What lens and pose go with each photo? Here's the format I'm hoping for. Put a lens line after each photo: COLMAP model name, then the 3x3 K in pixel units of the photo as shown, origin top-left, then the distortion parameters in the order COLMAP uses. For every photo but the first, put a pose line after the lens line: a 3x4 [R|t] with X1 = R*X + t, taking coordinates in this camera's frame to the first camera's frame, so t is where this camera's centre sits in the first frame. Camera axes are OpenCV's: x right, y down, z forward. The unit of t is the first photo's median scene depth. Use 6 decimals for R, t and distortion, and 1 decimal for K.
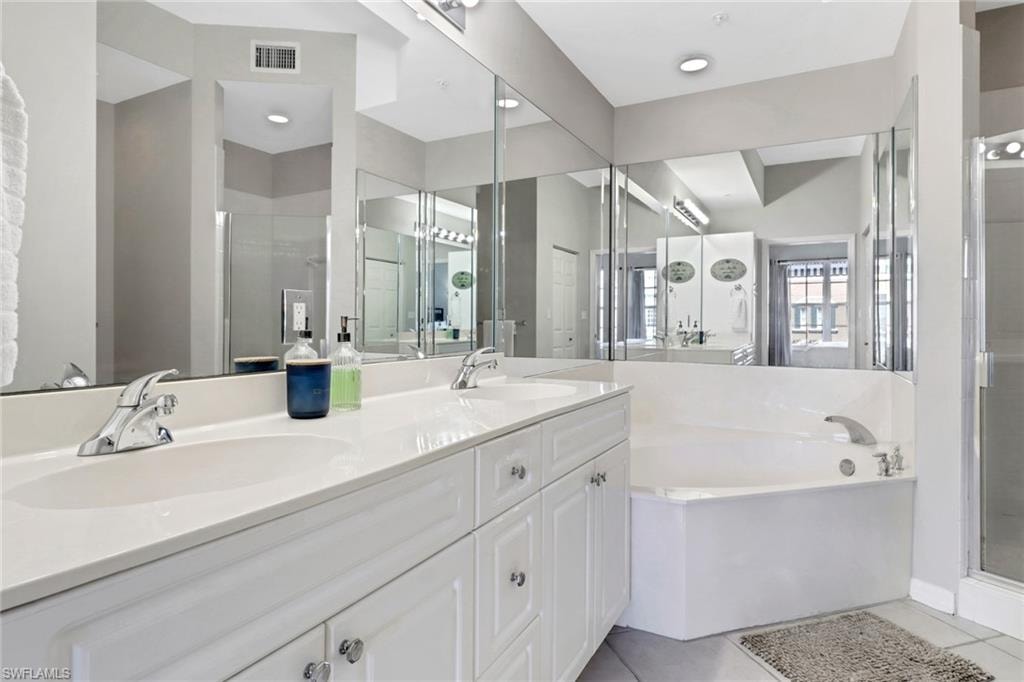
lens RADIAL K [[567.6, 0, 508.8], [0, 567.6, 325.7], [0, 0, 1]] dist [0.001912, 0.000362]
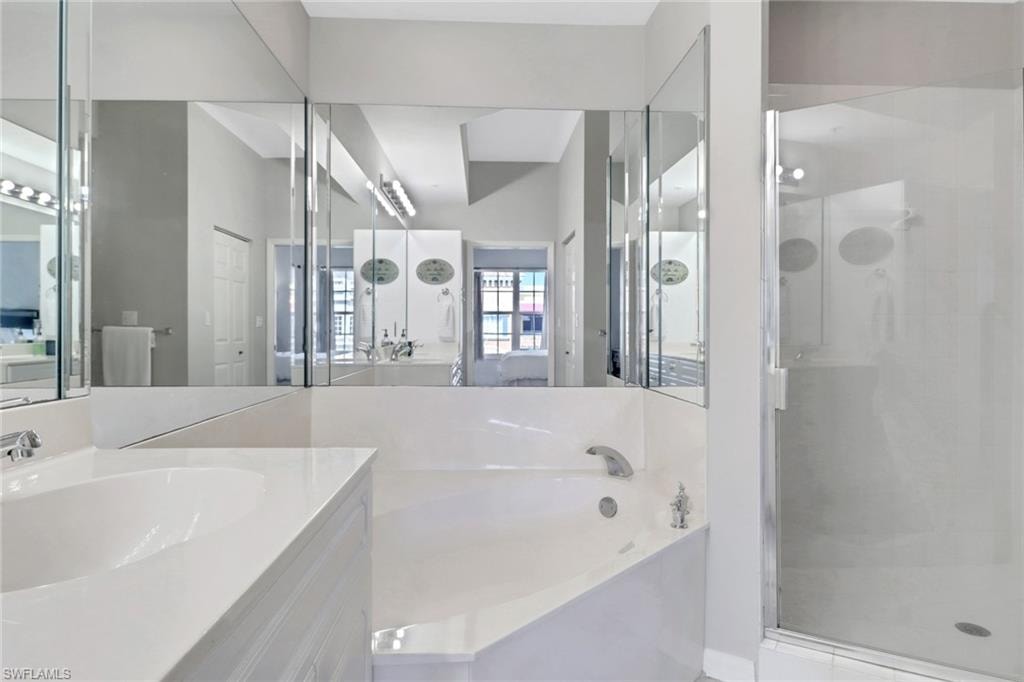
lens RADIAL K [[597.8, 0, 508.4], [0, 597.8, 336.7], [0, 0, 1]] dist [0.006416, -0.001100]
pose [[0.862286, -0.003306, 0.506411, 0.013981], [0.000963, 0.999988, 0.004889, -0.001400], [-0.506421, -0.003728, 0.862278, 0.147130]]
